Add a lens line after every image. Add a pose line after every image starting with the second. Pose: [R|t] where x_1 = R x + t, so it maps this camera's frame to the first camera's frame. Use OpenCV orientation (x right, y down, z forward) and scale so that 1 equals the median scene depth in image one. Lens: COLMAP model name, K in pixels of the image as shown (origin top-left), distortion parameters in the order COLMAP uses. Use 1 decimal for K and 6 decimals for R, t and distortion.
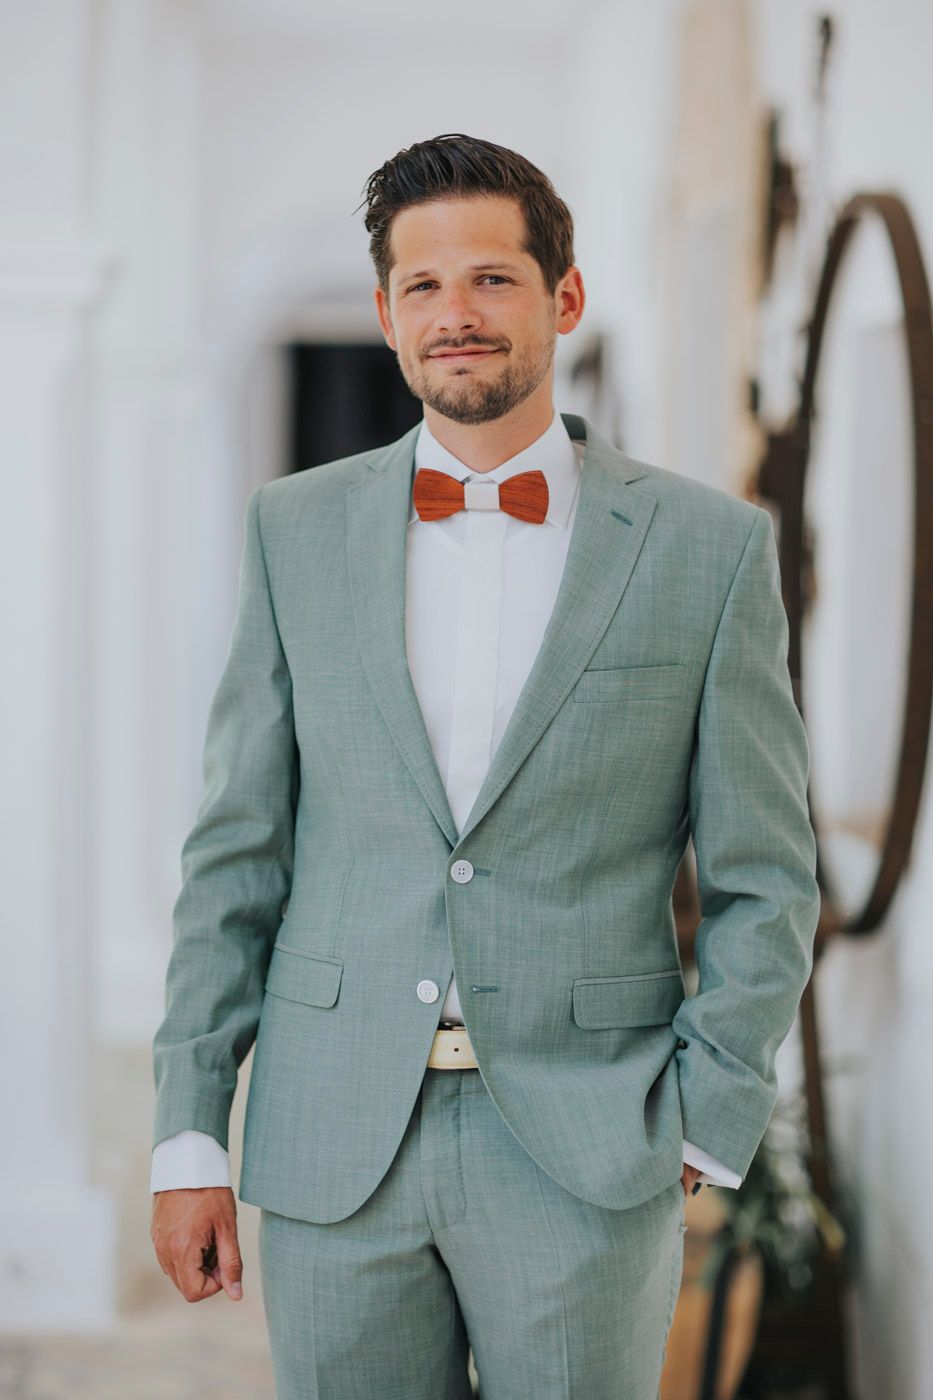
lens RADIAL K [[3433.9, 0, 471.1], [0, 3433.9, 704.5], [0, 0, 1]] dist [-0.665463, 0.000000]
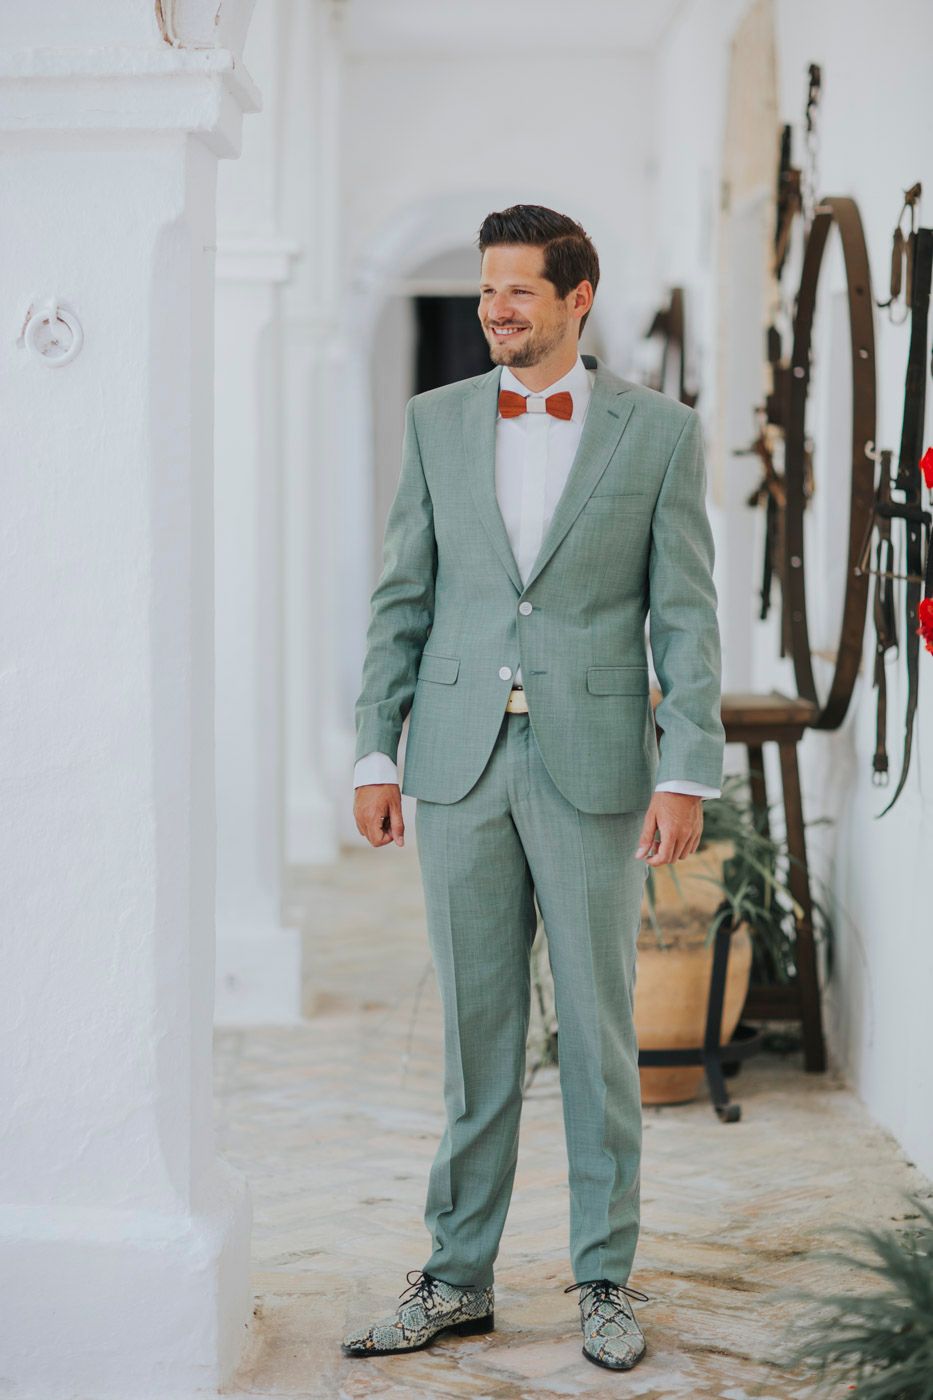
lens RADIAL K [[3433.9, 0, 467.8], [0, 3433.9, 699.7], [0, 0, 1]] dist [-0.665463, 0.000000]
pose [[0.999311, -0.001335, -0.037088, 0.034158], [0.001904, 0.999881, 0.015335, 0.068919], [0.037063, -0.015396, 0.999194, -0.830471]]
